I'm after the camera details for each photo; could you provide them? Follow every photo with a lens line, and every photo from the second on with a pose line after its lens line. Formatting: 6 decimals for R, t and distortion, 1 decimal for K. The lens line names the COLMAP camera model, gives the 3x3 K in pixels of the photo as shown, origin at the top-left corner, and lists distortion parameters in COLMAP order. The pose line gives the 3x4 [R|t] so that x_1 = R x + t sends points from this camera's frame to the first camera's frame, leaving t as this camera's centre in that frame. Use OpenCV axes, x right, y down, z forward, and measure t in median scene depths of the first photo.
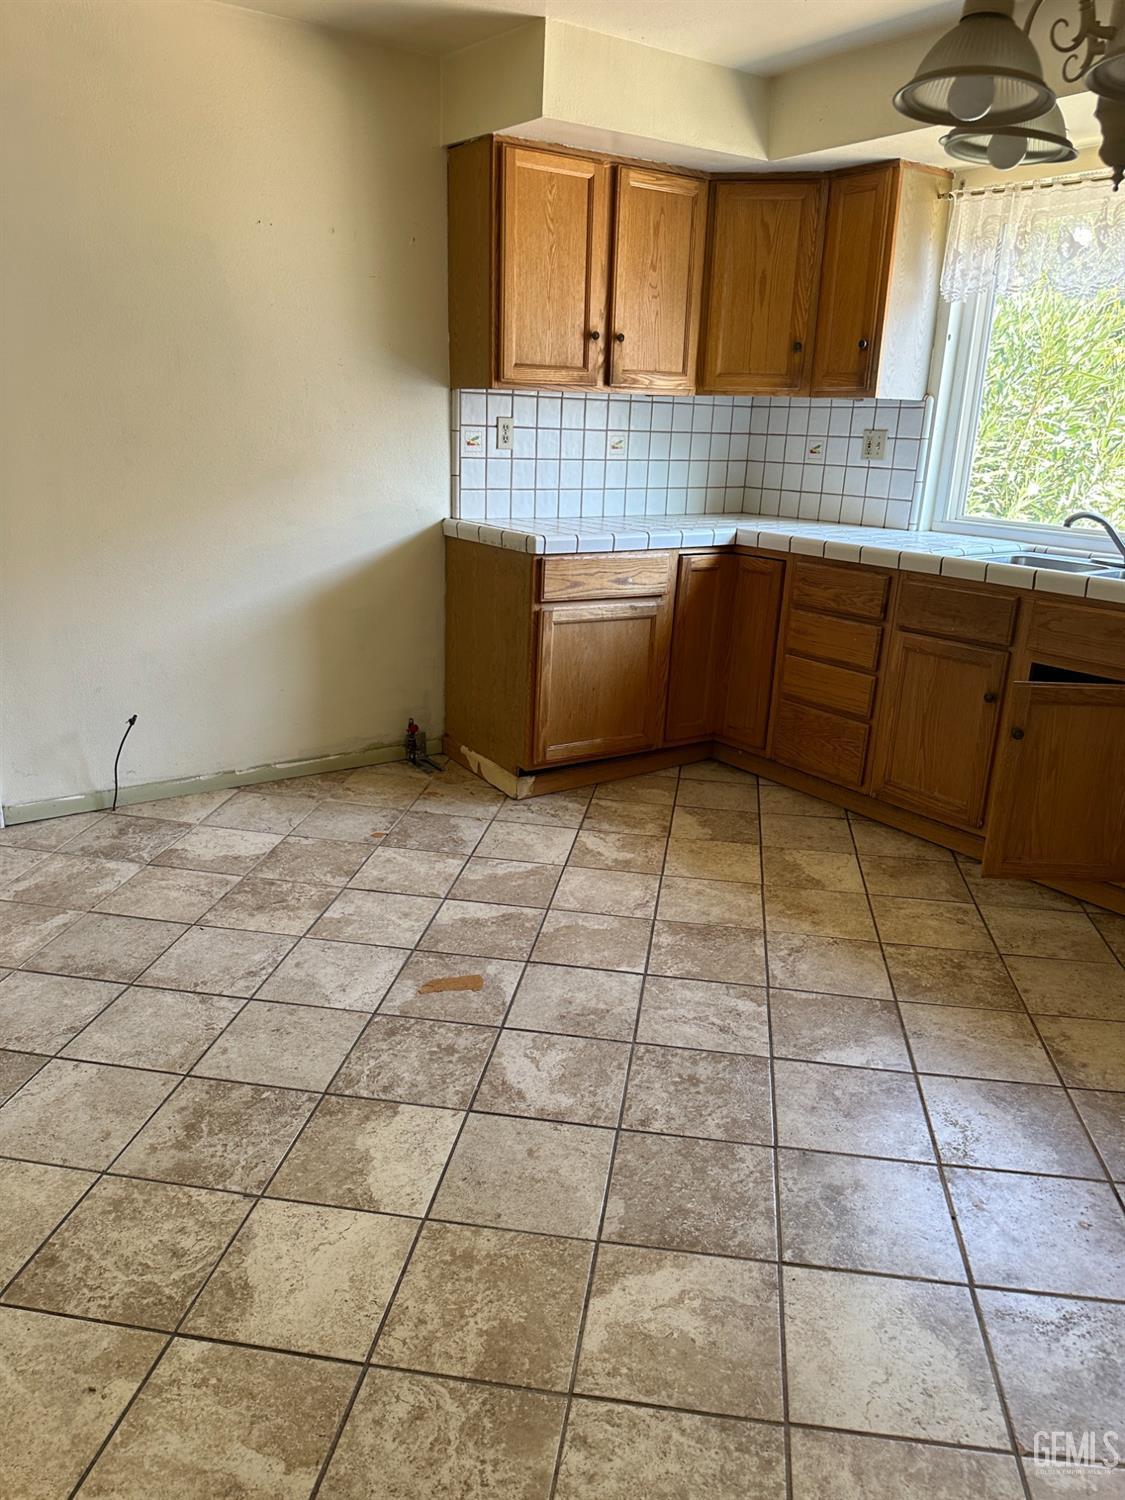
lens RADIAL K [[1060.6, 0, 551.9], [0, 1060.6, 748.1], [0, 0, 1]] dist [0.058796, -0.061298]
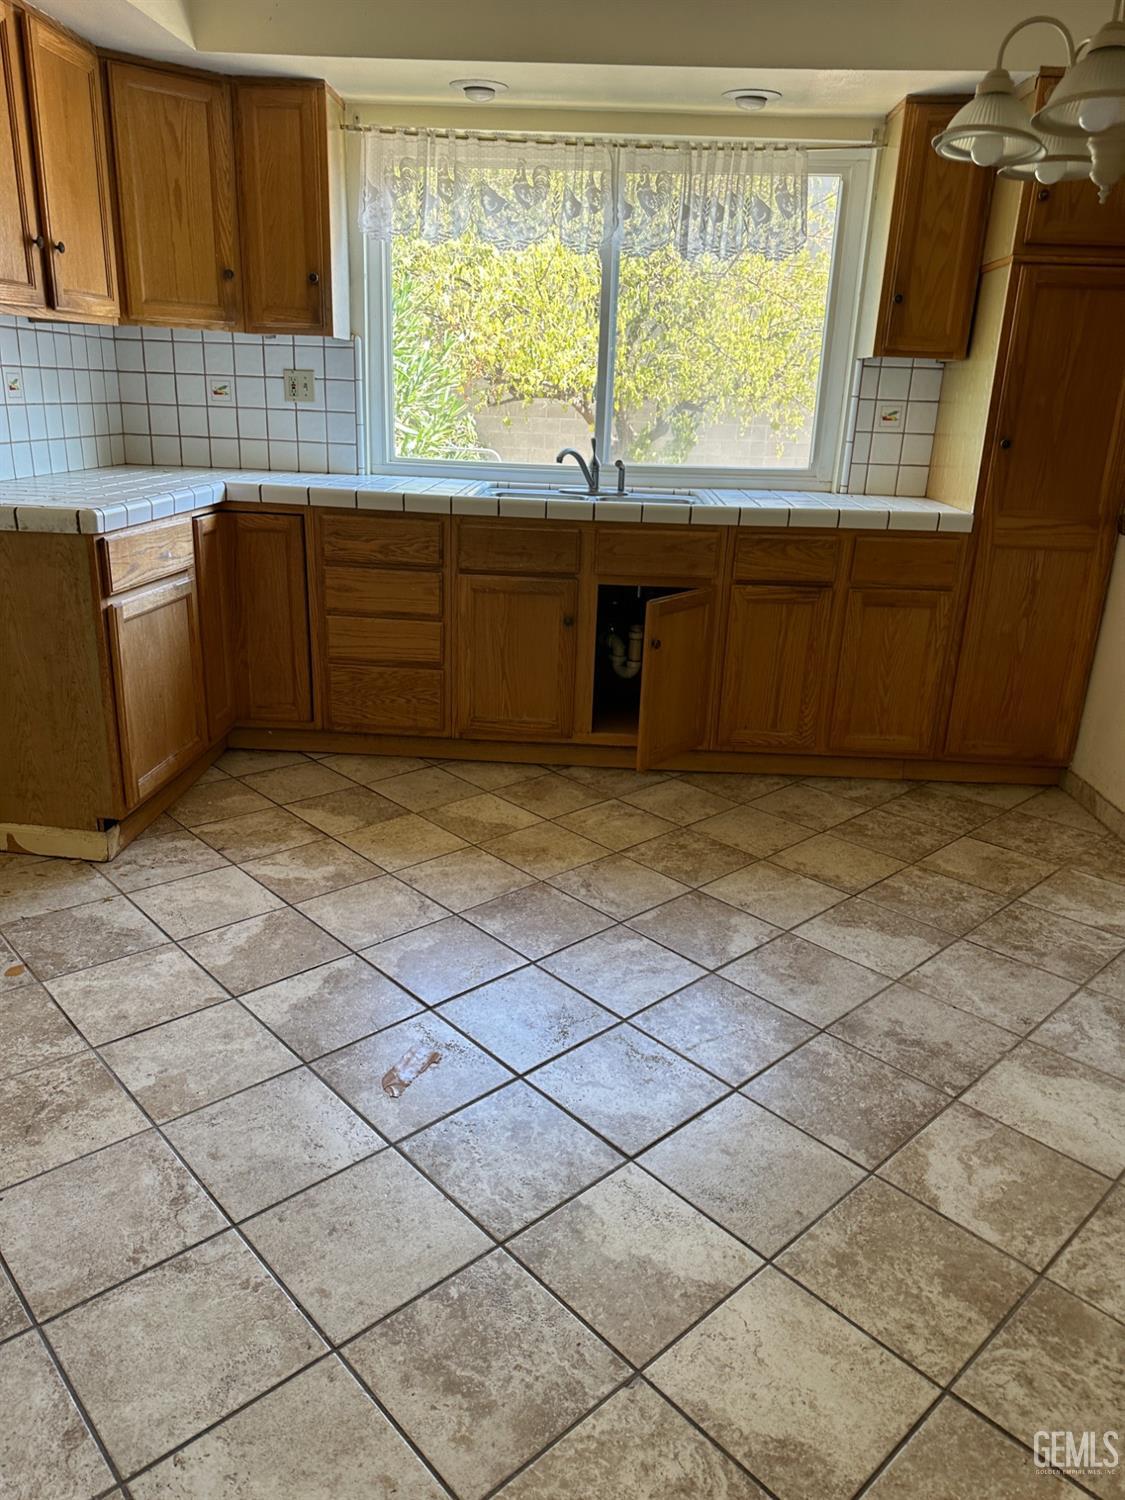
lens RADIAL K [[1060.6, 0, 566.1], [0, 1060.6, 749.1], [0, 0, 1]] dist [0.058796, -0.061298]
pose [[0.615352, -0.263196, 0.743014, -0.406975], [0.219412, 0.962548, 0.159248, -0.084838], [-0.757100, 0.065032, 0.650054, 0.261773]]
